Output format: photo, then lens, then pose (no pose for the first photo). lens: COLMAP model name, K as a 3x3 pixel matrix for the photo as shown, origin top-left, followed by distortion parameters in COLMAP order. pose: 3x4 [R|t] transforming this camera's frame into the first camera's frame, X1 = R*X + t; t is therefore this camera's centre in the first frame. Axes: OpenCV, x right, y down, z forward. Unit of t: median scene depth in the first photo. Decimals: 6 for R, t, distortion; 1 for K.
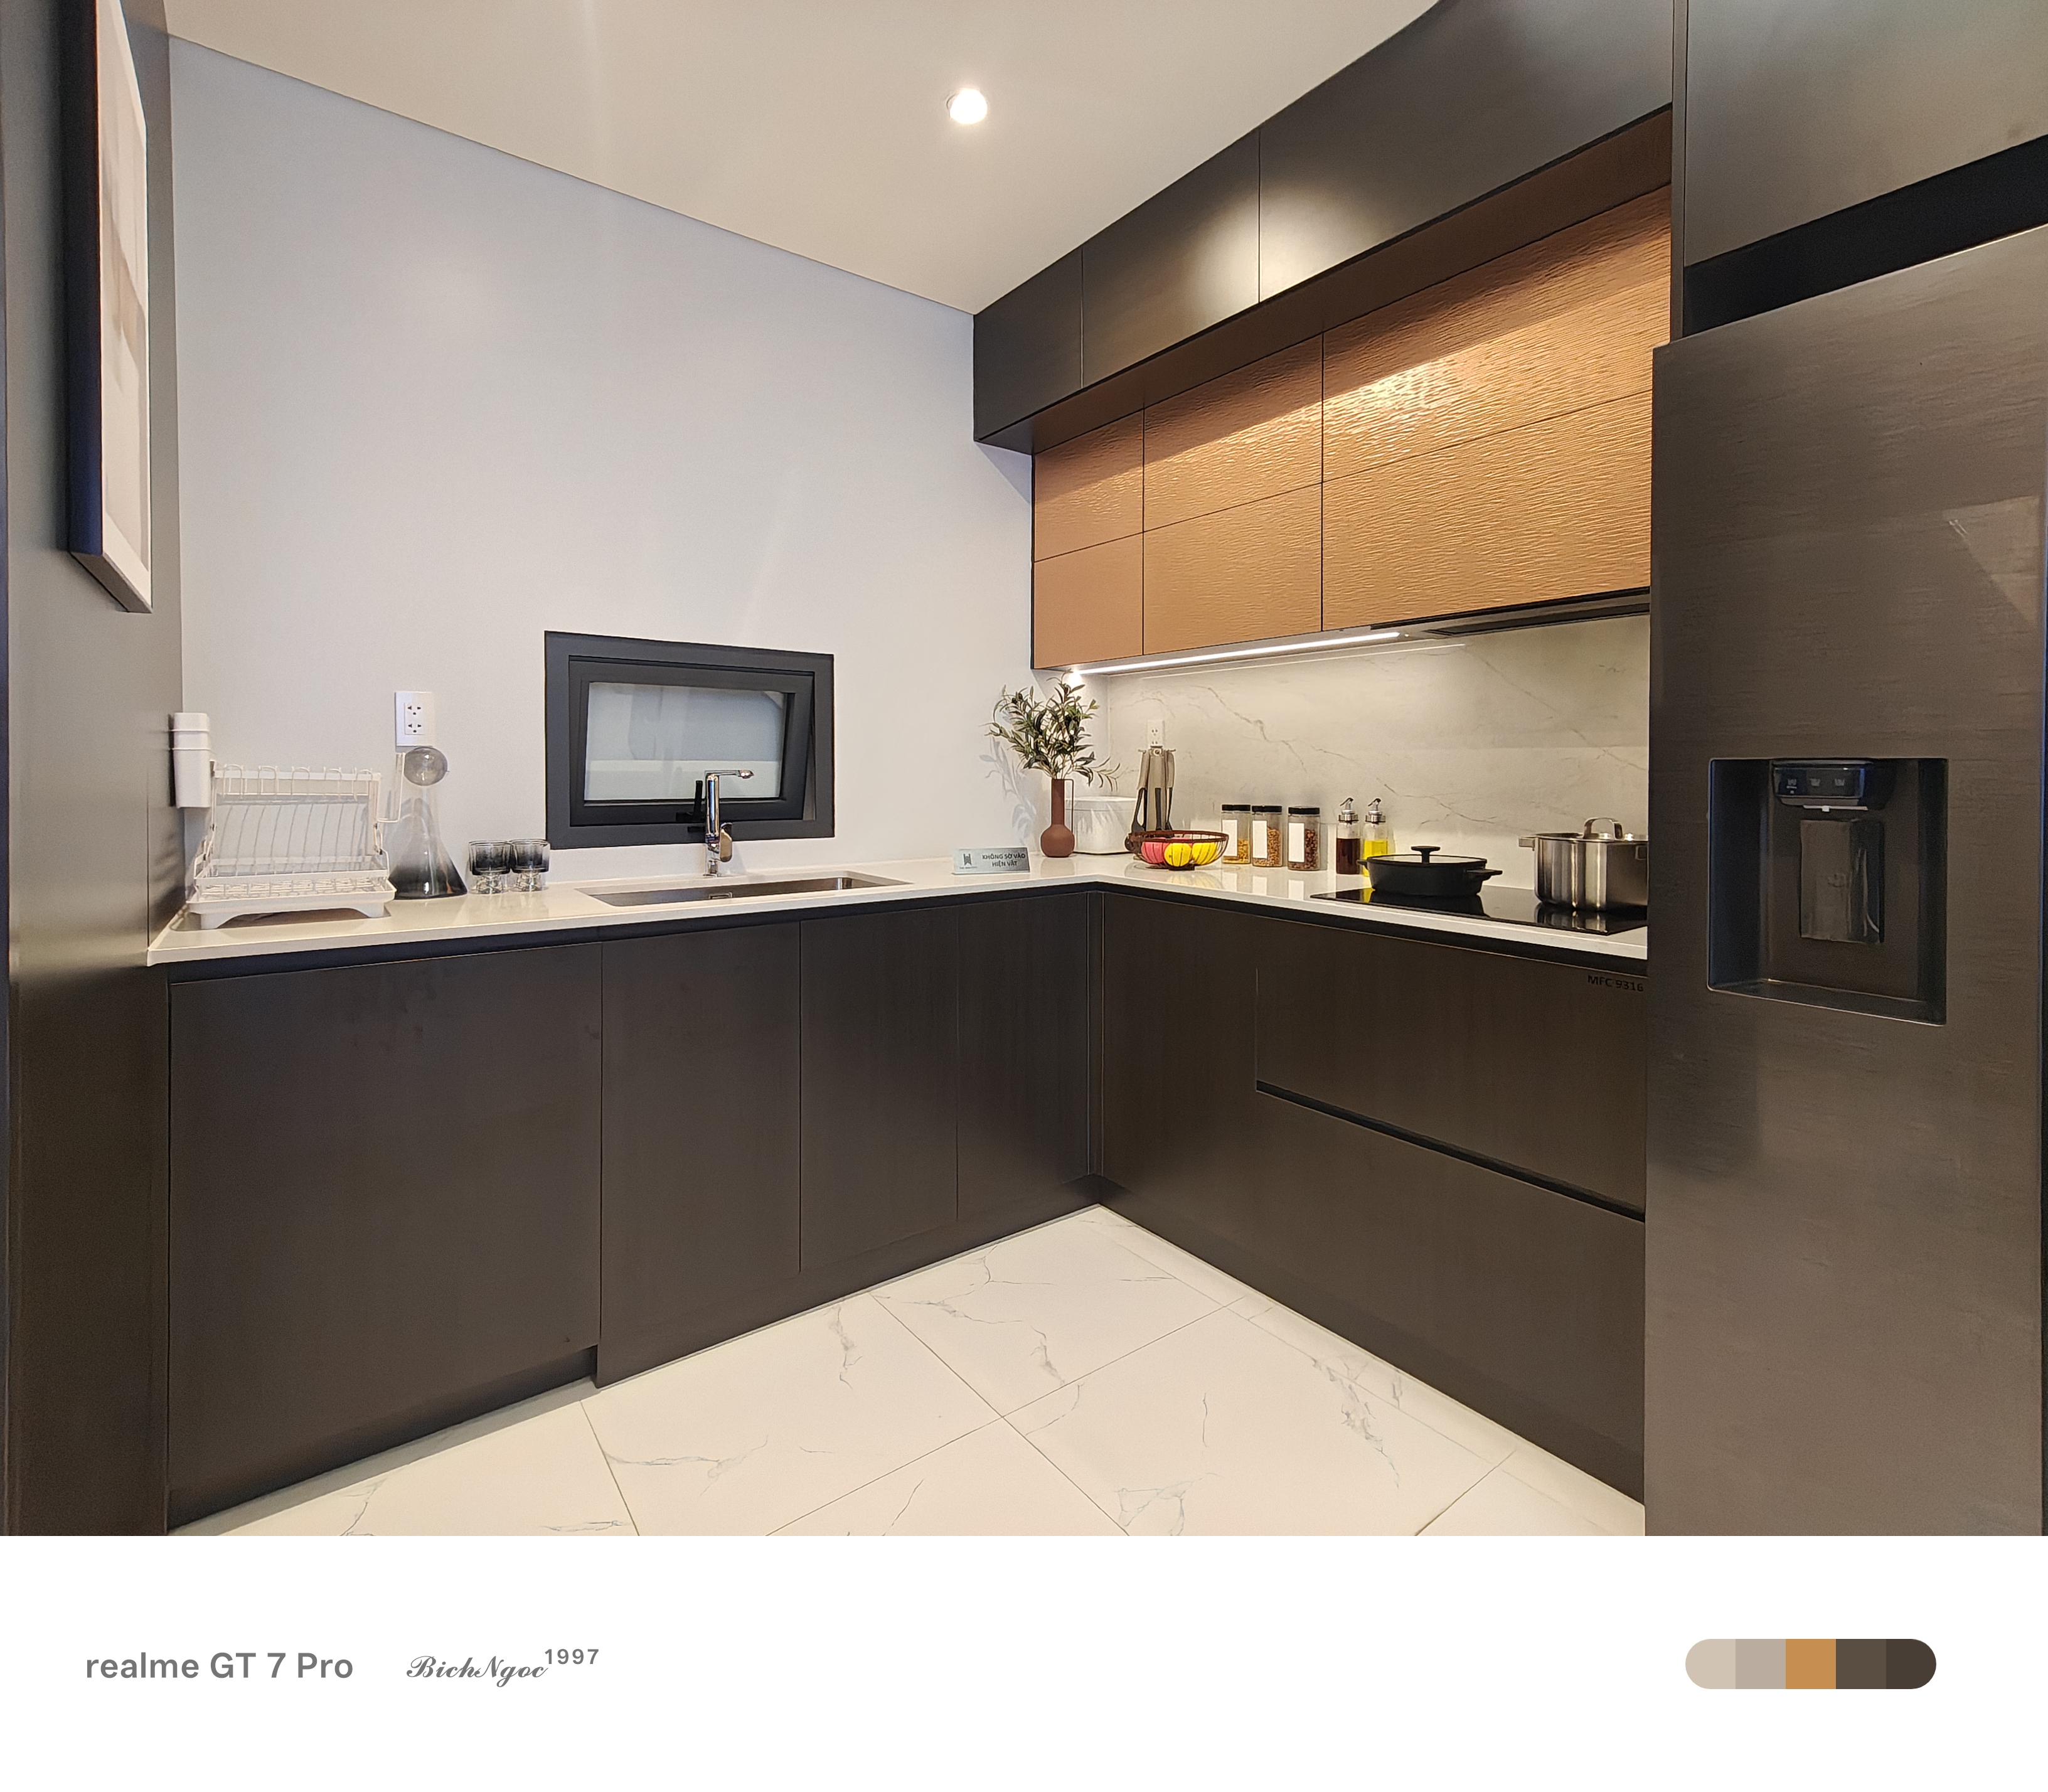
lens RADIAL K [[966.4, 0, 1027.9], [0, 966.4, 775.9], [0, 0, 1]] dist [-0.000193, 0.002127]
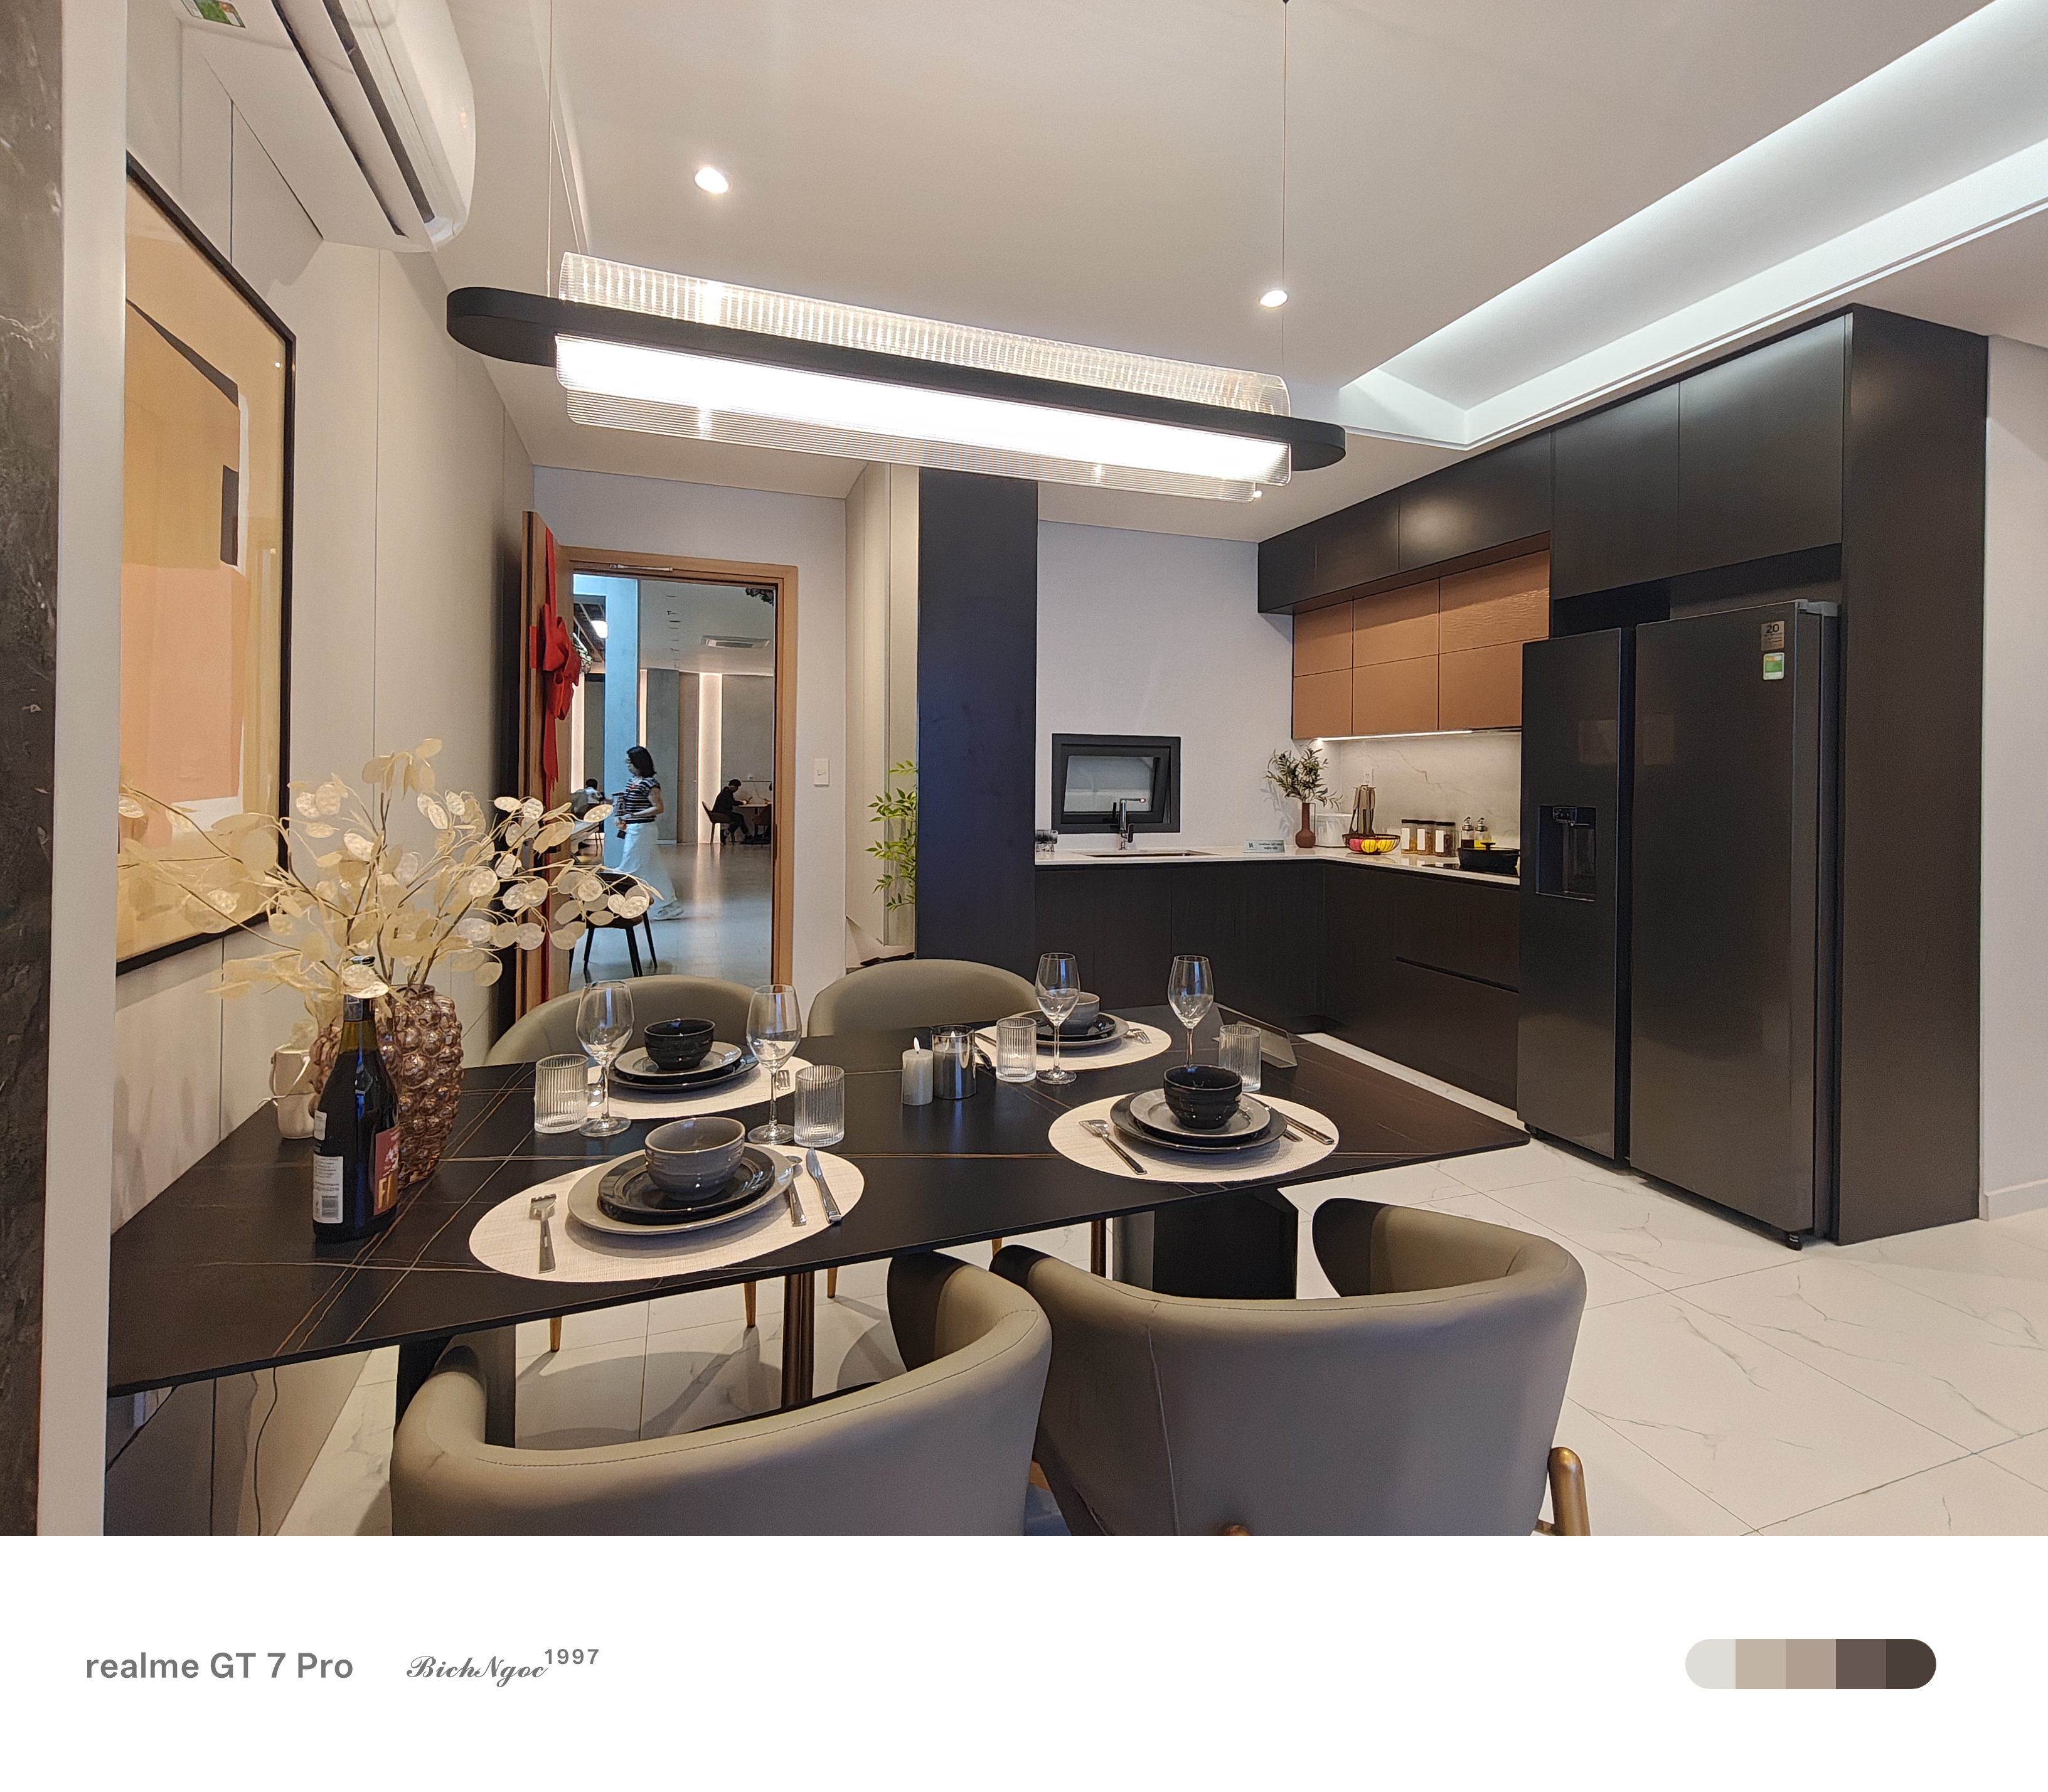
lens RADIAL K [[966.4, 0, 1020.6], [0, 966.4, 778.8], [0, 0, 1]] dist [-0.000193, 0.002127]
pose [[0.951407, 0.005761, -0.307881, 0.087147], [-0.007869, 0.999953, -0.005606, -0.029726], [0.307835, 0.007756, 0.951408, -0.915346]]
